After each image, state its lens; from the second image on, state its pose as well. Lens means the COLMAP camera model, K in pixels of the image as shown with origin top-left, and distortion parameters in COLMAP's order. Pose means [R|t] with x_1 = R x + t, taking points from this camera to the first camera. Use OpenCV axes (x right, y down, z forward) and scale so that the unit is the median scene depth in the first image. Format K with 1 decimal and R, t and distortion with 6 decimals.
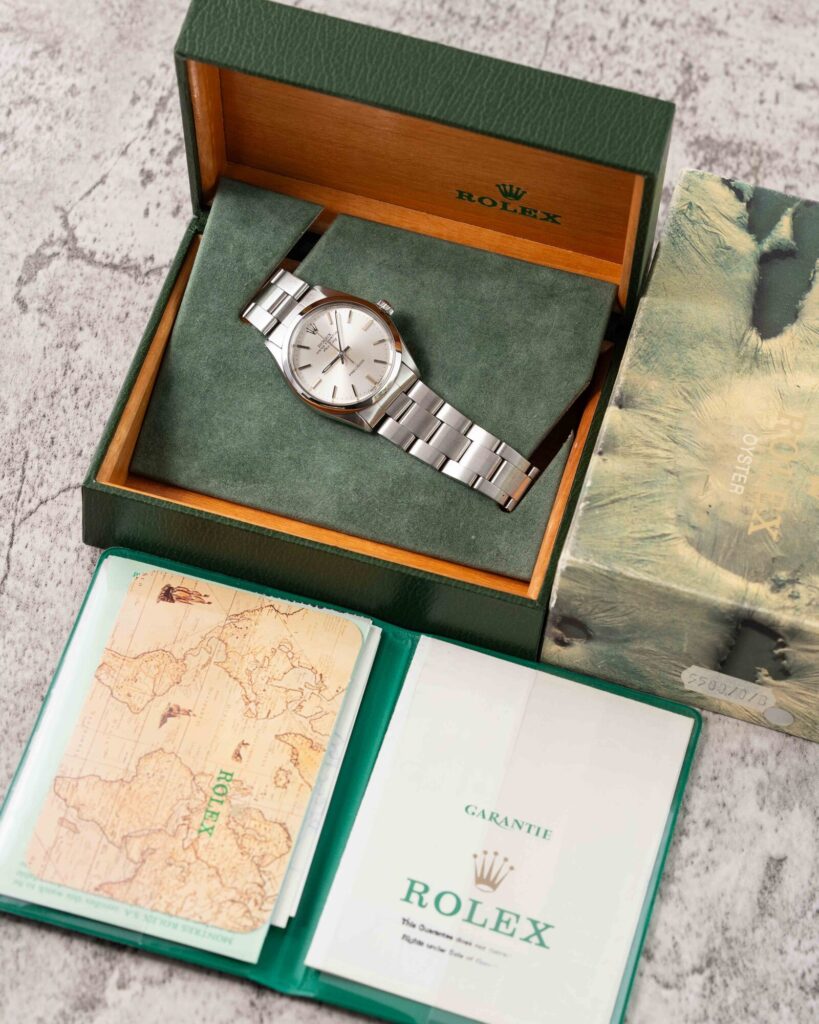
lens RADIAL K [[2684.7, 0, 409.5], [0, 2684.7, 512.0], [0, 0, 1]] dist [-0.098457, -0.063651]
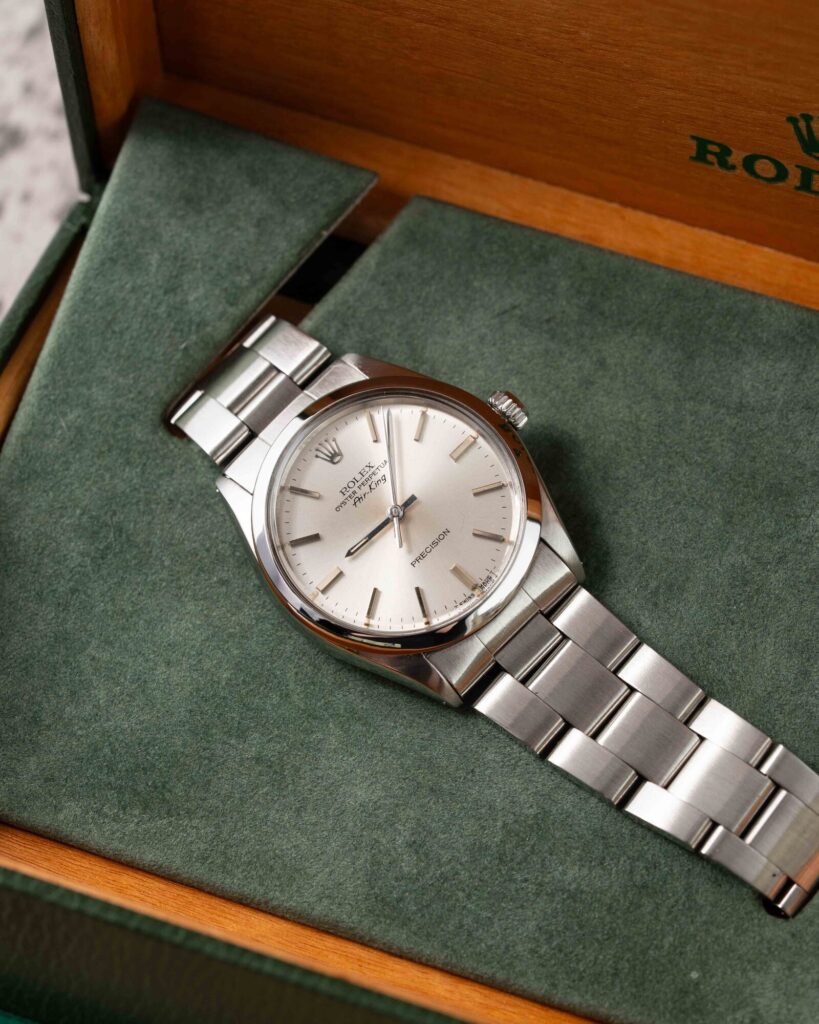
lens RADIAL K [[3771.9, 0, 409.5], [0, 3771.9, 512.0], [0, 0, 1]] dist [-0.064035, 0.924472]
pose [[0.996881, 0.044544, -0.065140, 0.014539], [-0.051970, 0.991752, -0.117160, 0.008832], [0.059384, 0.120180, 0.990974, 0.422226]]
